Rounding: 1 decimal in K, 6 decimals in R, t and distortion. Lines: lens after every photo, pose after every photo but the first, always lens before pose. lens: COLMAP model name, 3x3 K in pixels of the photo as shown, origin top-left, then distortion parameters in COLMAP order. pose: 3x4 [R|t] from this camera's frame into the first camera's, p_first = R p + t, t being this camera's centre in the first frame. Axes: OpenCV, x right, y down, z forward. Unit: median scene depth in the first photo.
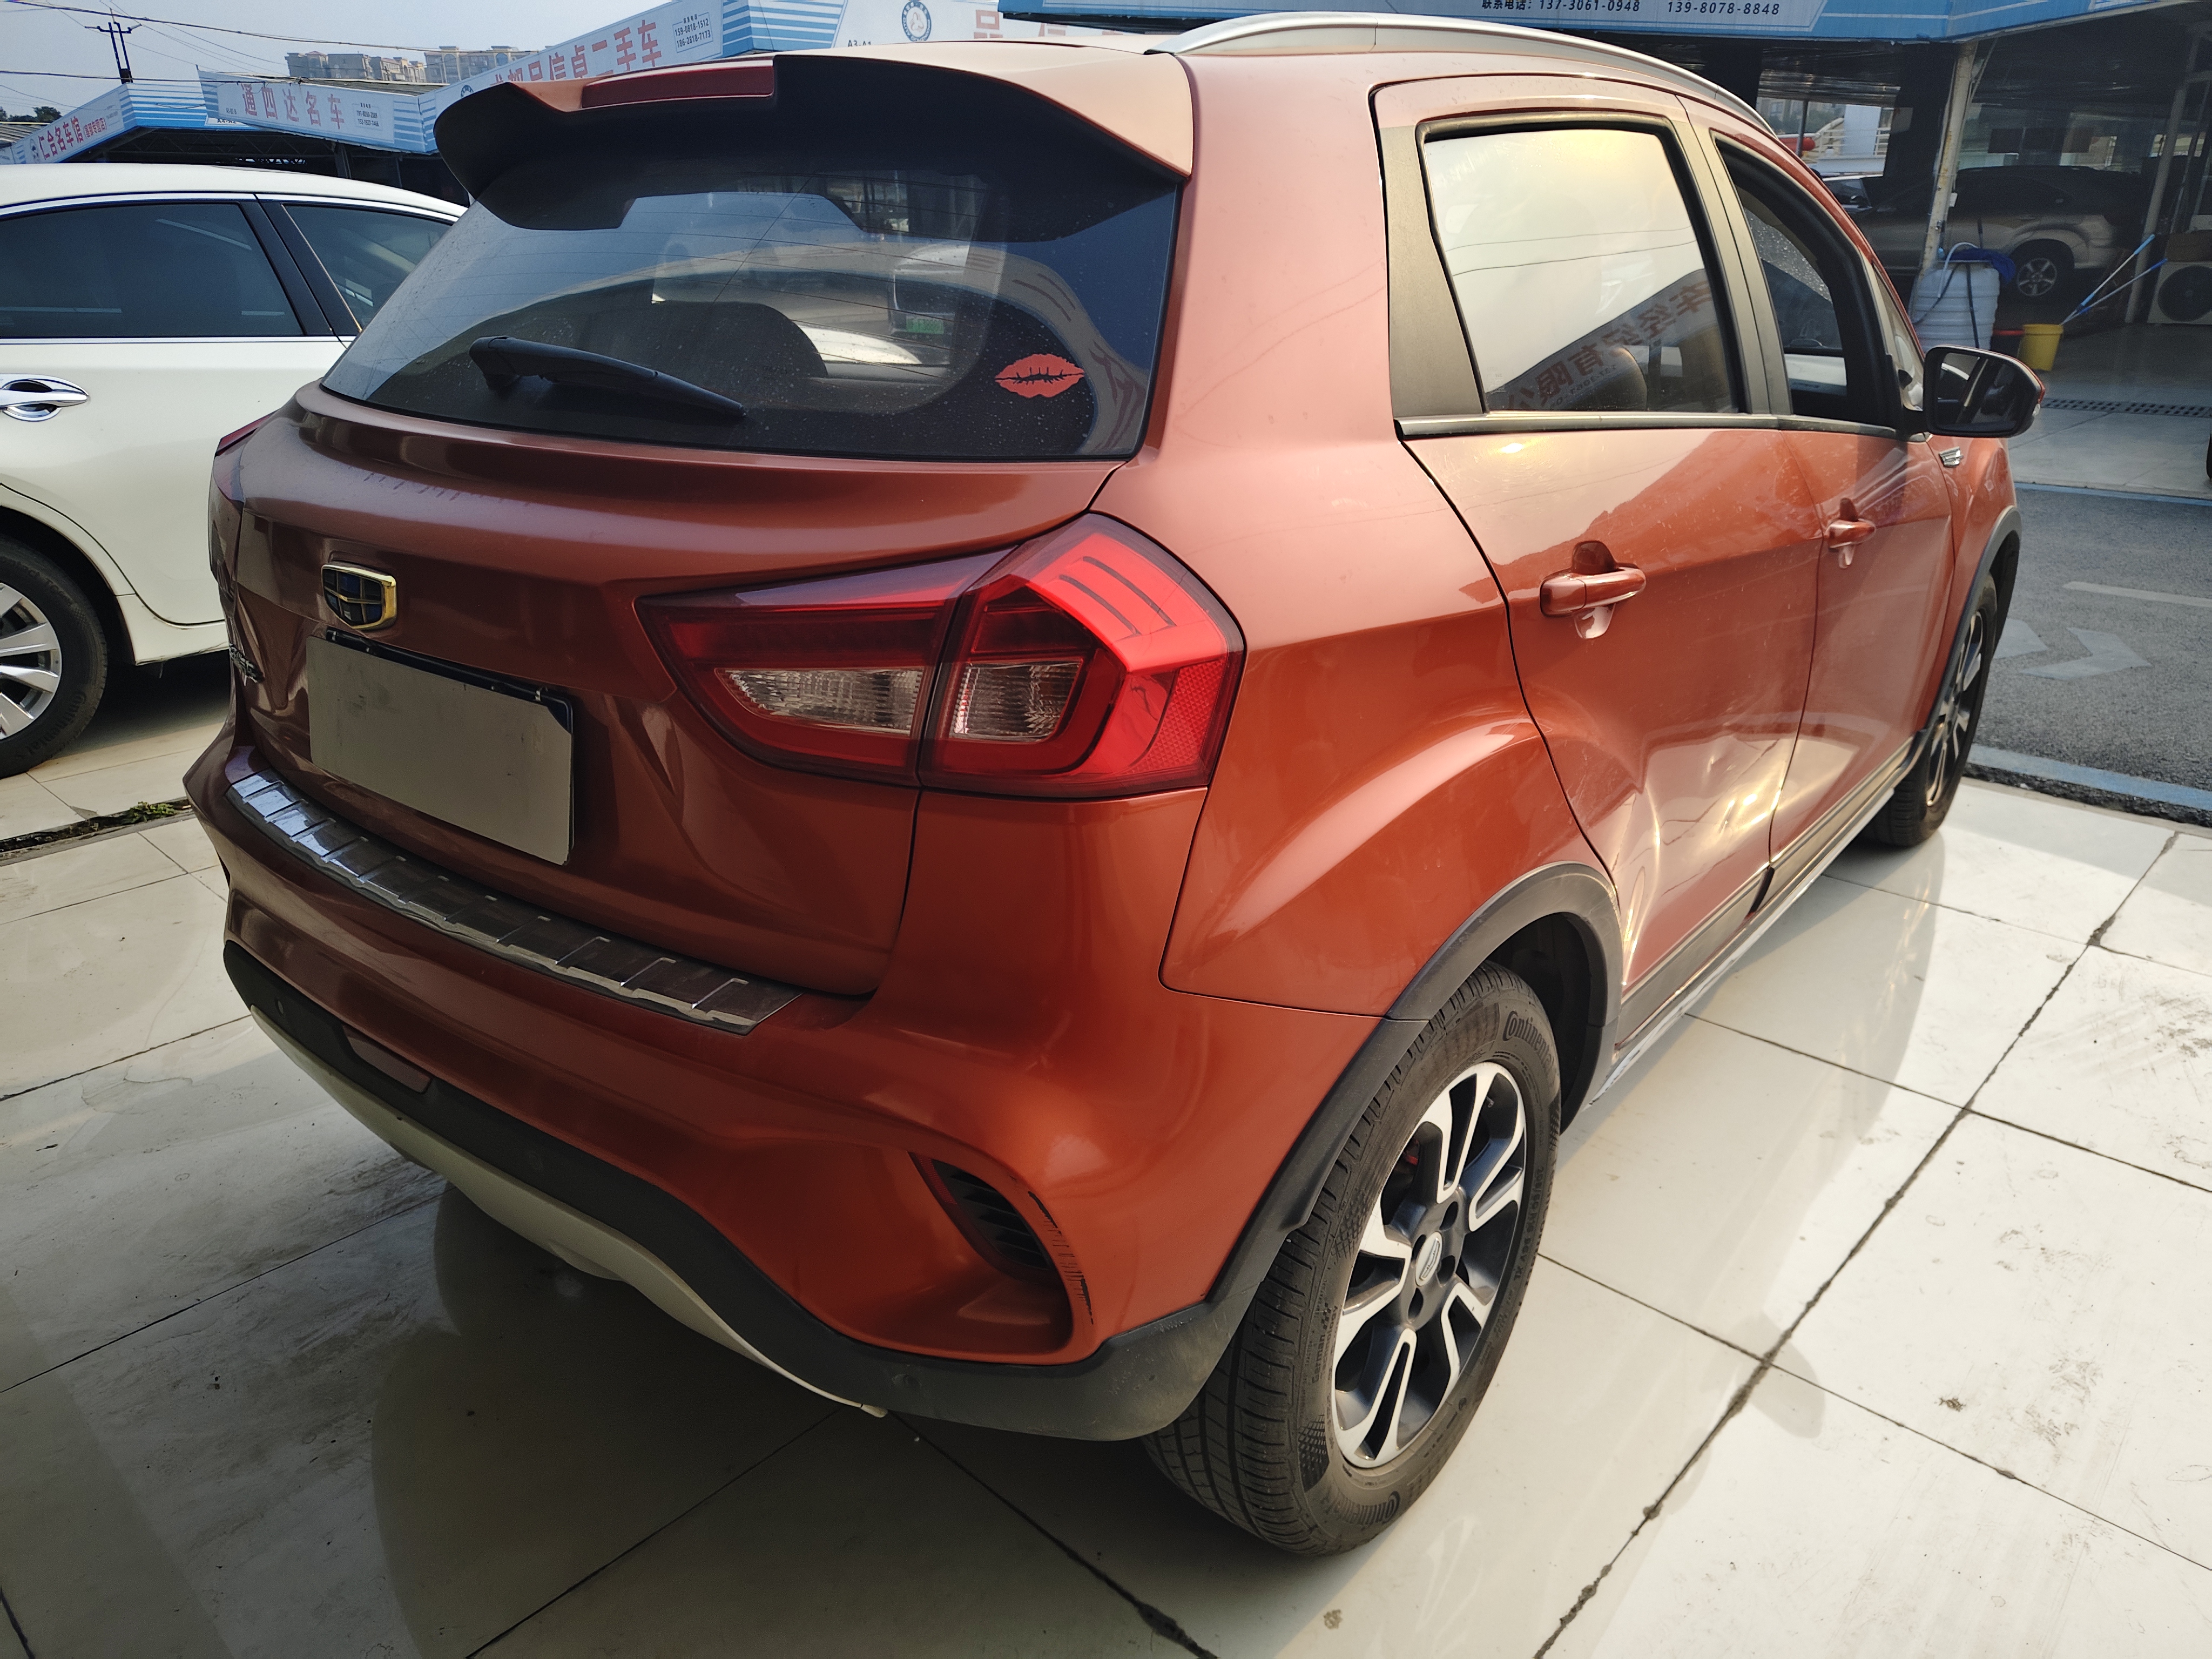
lens RADIAL K [[1516.0, 0, 1106.0], [0, 1516.0, 829.5], [0, 0, 1]] dist [0.032735, 0.000115]
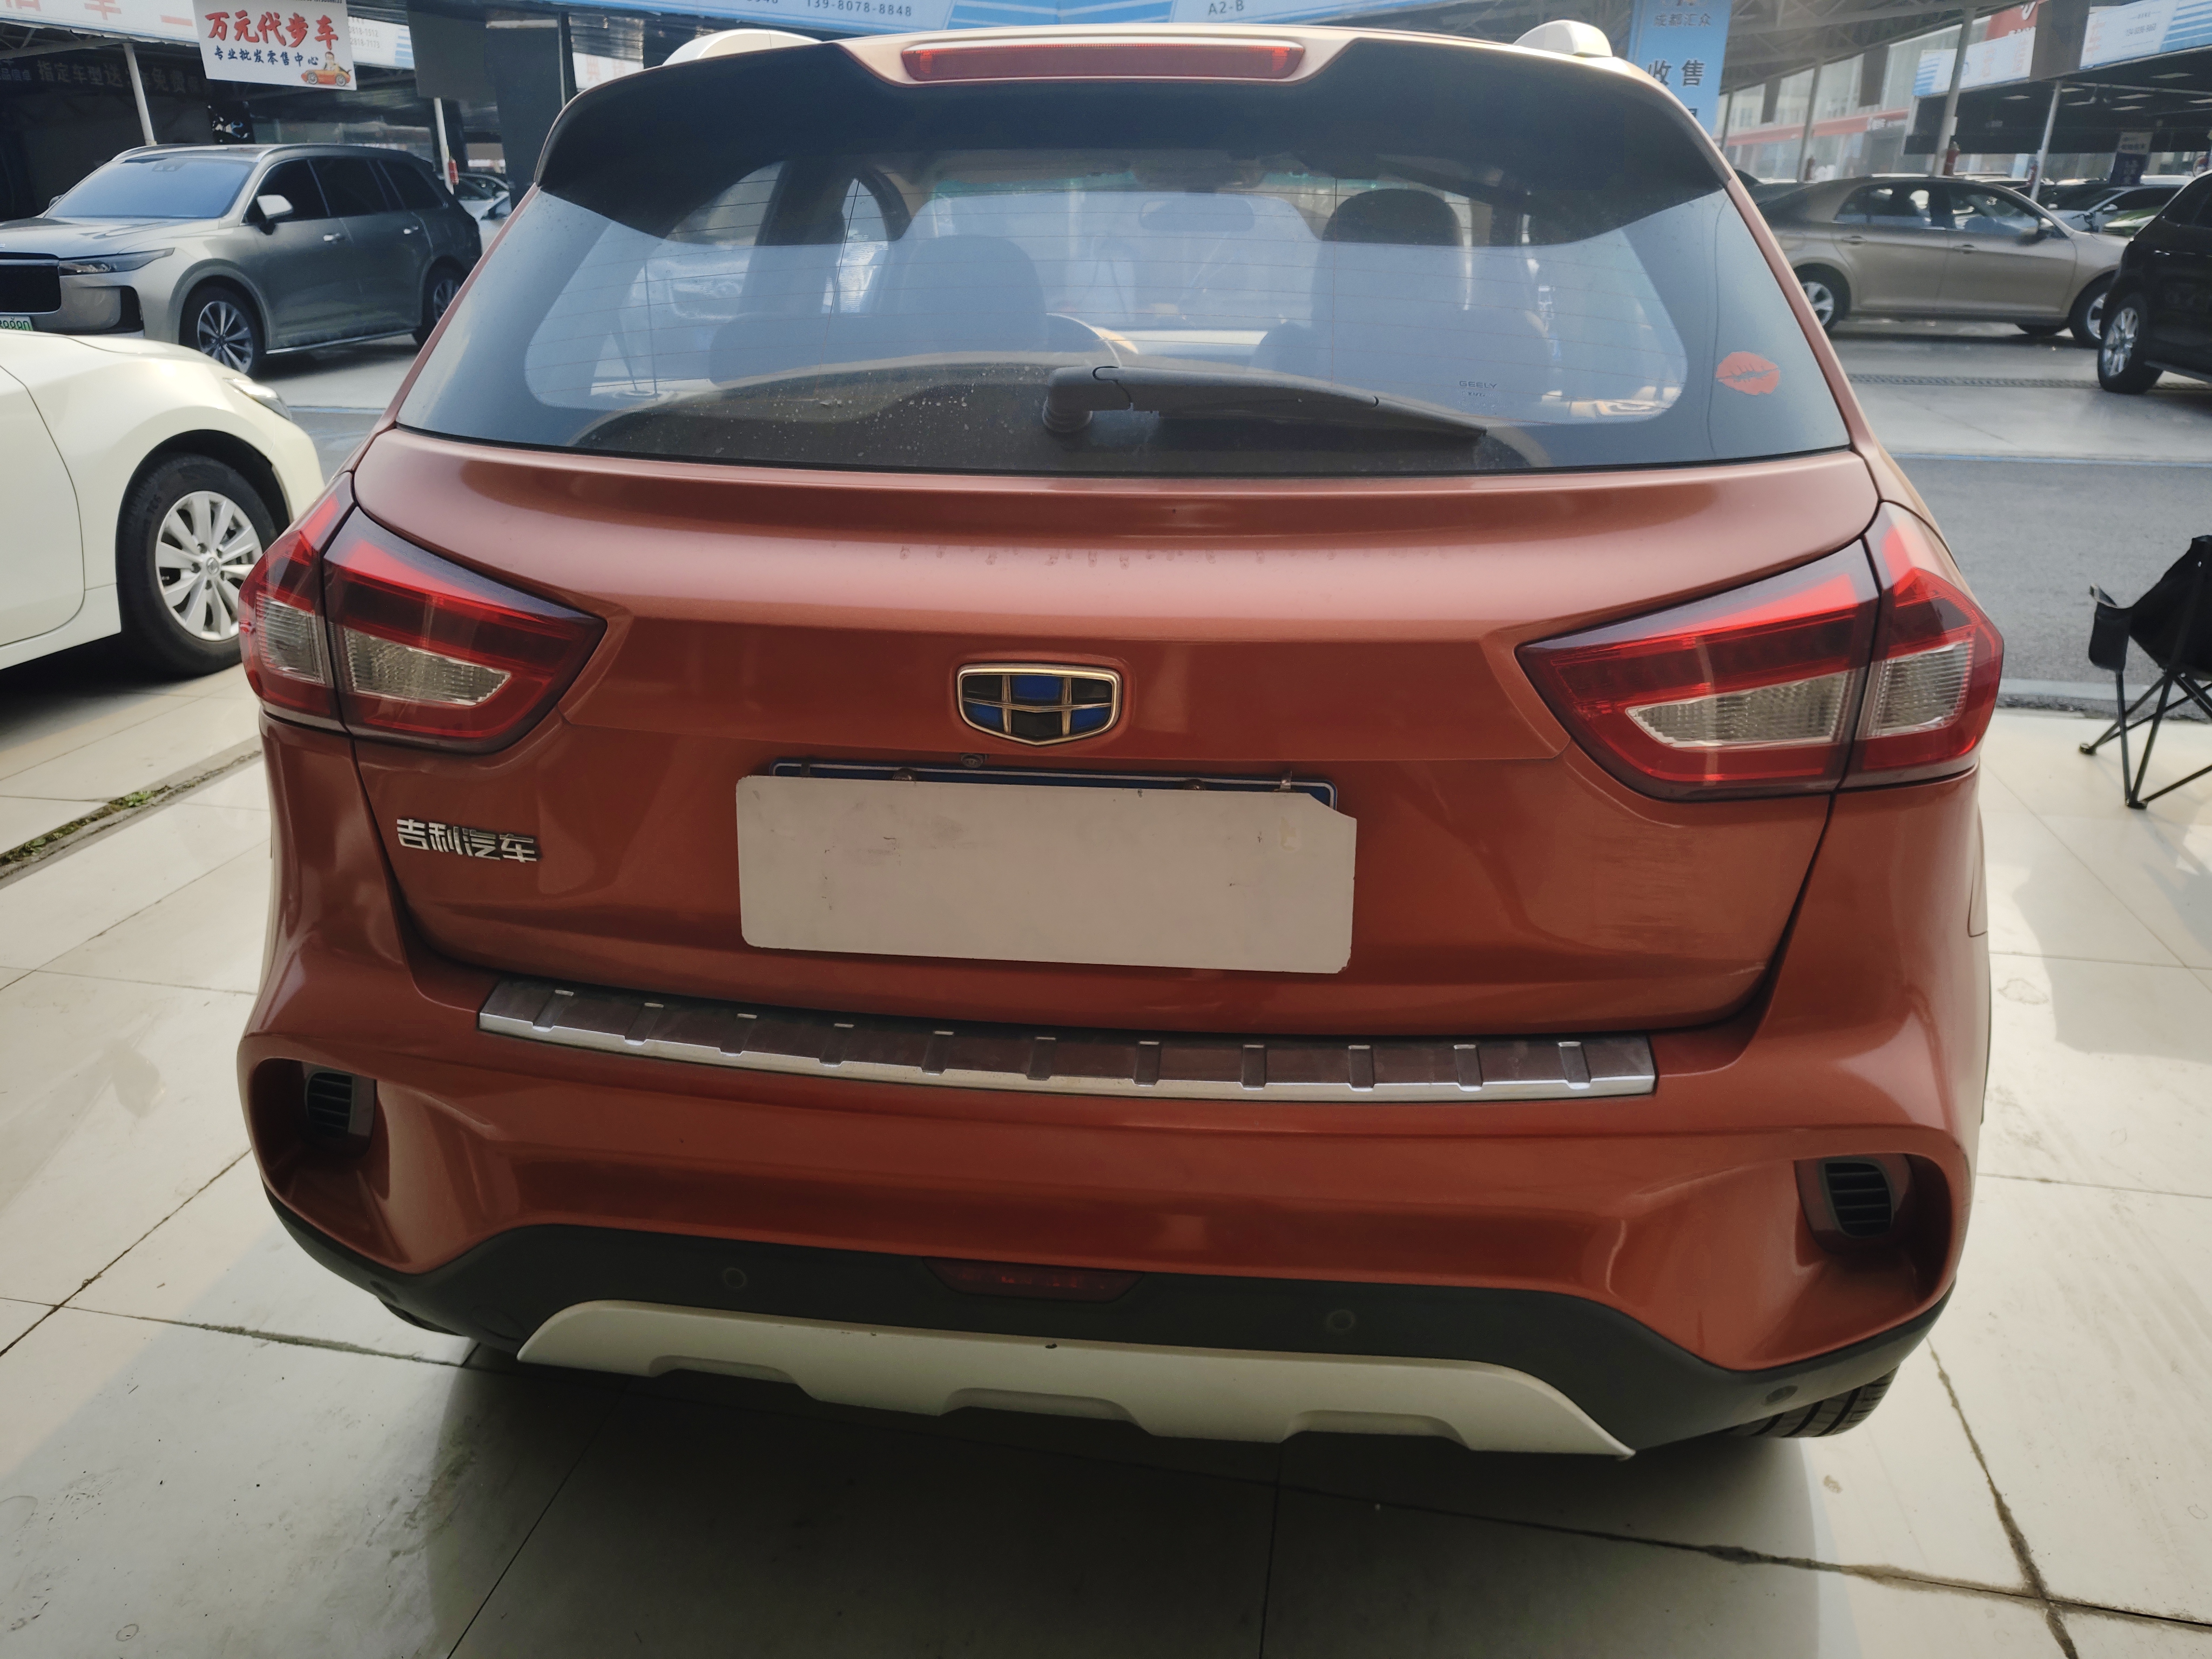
lens RADIAL K [[1537.9, 0, 1106.0], [0, 1537.9, 829.5], [0, 0, 1]] dist [0.030306, -0.003093]
pose [[0.843200, -0.192065, 0.502120, -0.892249], [0.190205, 0.980173, 0.055517, -0.129229], [-0.502828, 0.048693, 0.863014, 0.314030]]
